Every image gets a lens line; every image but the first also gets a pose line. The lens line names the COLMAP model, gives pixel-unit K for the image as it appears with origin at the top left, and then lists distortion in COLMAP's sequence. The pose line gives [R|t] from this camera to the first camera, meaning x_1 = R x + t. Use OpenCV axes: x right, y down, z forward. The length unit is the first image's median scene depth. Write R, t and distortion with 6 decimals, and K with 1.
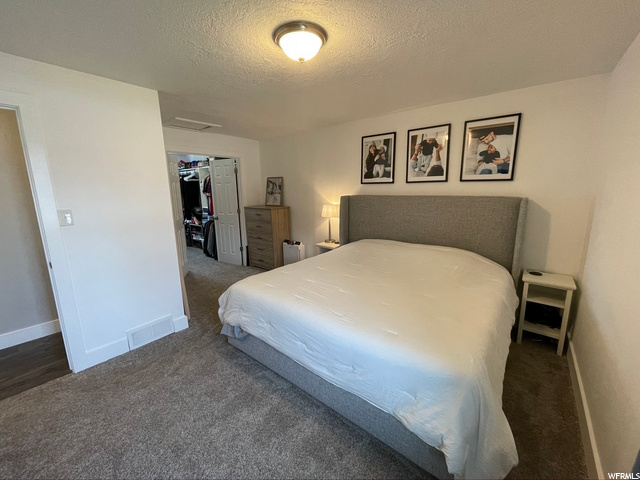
lens RADIAL K [[257.7, 0, 320.4], [0, 257.7, 239.0], [0, 0, 1]] dist [-0.004462, 0.000498]
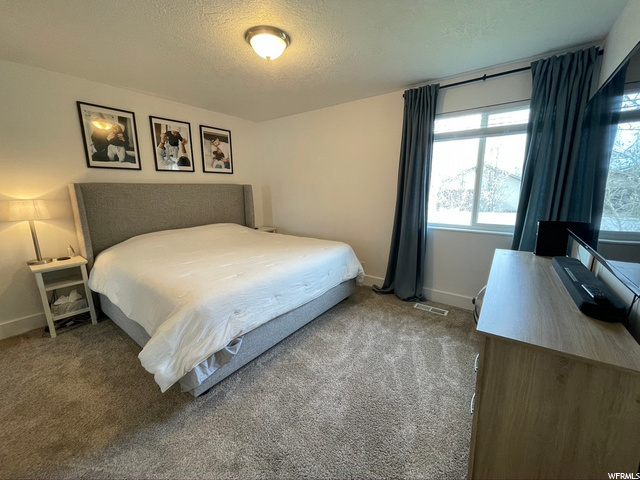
lens RADIAL K [[257.7, 0, 320.0], [0, 257.7, 237.4], [0, 0, 1]] dist [-0.004462, 0.000498]
pose [[-0.040469, -0.183317, 0.982220, -0.756154], [0.197290, 0.962207, 0.187711, -0.039583], [-0.979510, 0.201378, -0.002773, 0.492439]]
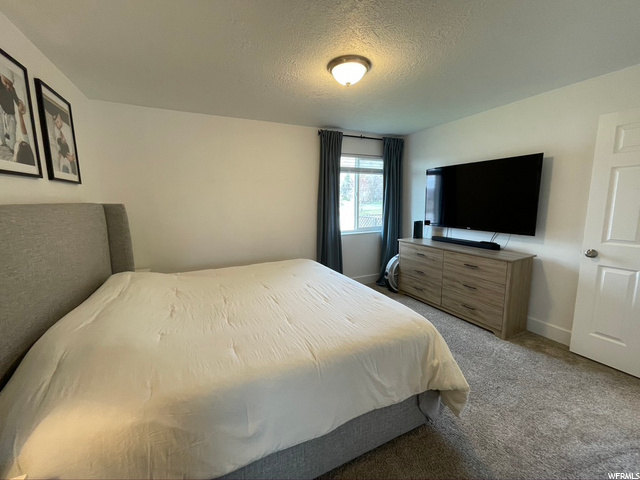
lens RADIAL K [[257.7, 0, 321.9], [0, 257.7, 237.6], [0, 0, 1]] dist [-0.004462, 0.000498]
pose [[-0.901692, -0.042603, 0.430275, -0.282061], [0.100326, 0.947360, 0.304045, -0.206672], [-0.420579, 0.317323, -0.849953, 1.245851]]
